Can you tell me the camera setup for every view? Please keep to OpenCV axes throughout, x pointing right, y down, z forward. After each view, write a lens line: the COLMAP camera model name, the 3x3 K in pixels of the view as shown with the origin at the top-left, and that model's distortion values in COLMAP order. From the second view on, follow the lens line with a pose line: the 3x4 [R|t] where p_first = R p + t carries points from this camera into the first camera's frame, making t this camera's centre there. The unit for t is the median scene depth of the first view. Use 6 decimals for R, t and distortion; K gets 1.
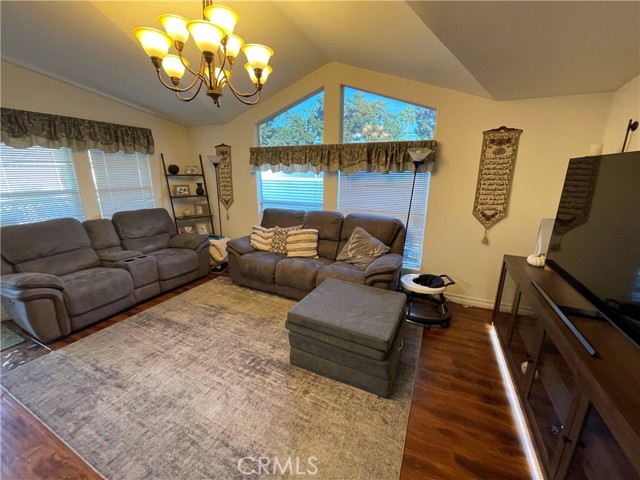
lens RADIAL K [[258.4, 0, 320.0], [0, 258.4, 240.0], [0, 0, 1]] dist [-0.002332, 0.000280]
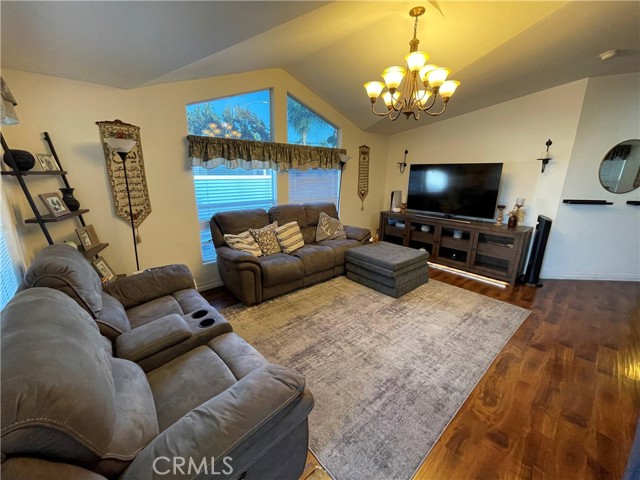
lens RADIAL K [[258.4, 0, 320.0], [0, 258.4, 240.0], [0, 0, 1]] dist [-0.002332, 0.000280]
pose [[0.398502, -0.236968, 0.886026, -1.037819], [0.227483, 0.961397, 0.154813, -0.119404], [-0.888509, 0.139862, 0.437025, 0.475555]]
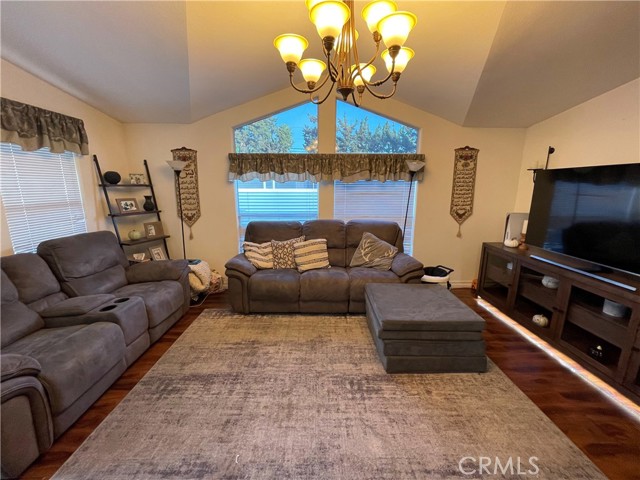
lens RADIAL K [[258.4, 0, 320.0], [0, 258.4, 240.0], [0, 0, 1]] dist [-0.002332, 0.000280]
pose [[0.899051, -0.094191, 0.427593, -0.483367], [0.114770, 0.993136, -0.022544, -0.017476], [-0.422535, 0.069343, 0.903690, 0.134515]]
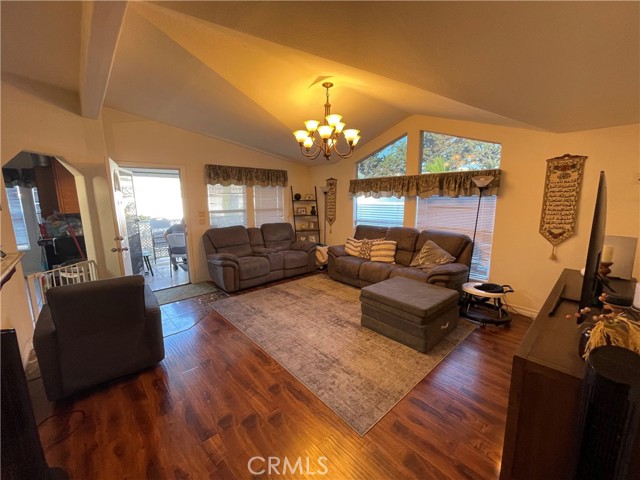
lens RADIAL K [[258.4, 0, 320.0], [0, 258.4, 240.0], [0, 0, 1]] dist [-0.002332, 0.000280]
pose [[0.923478, 0.049044, -0.380504, 0.138439], [-0.086250, 0.992947, -0.081345, 0.094489], [0.373830, 0.107939, 0.921195, -0.328774]]
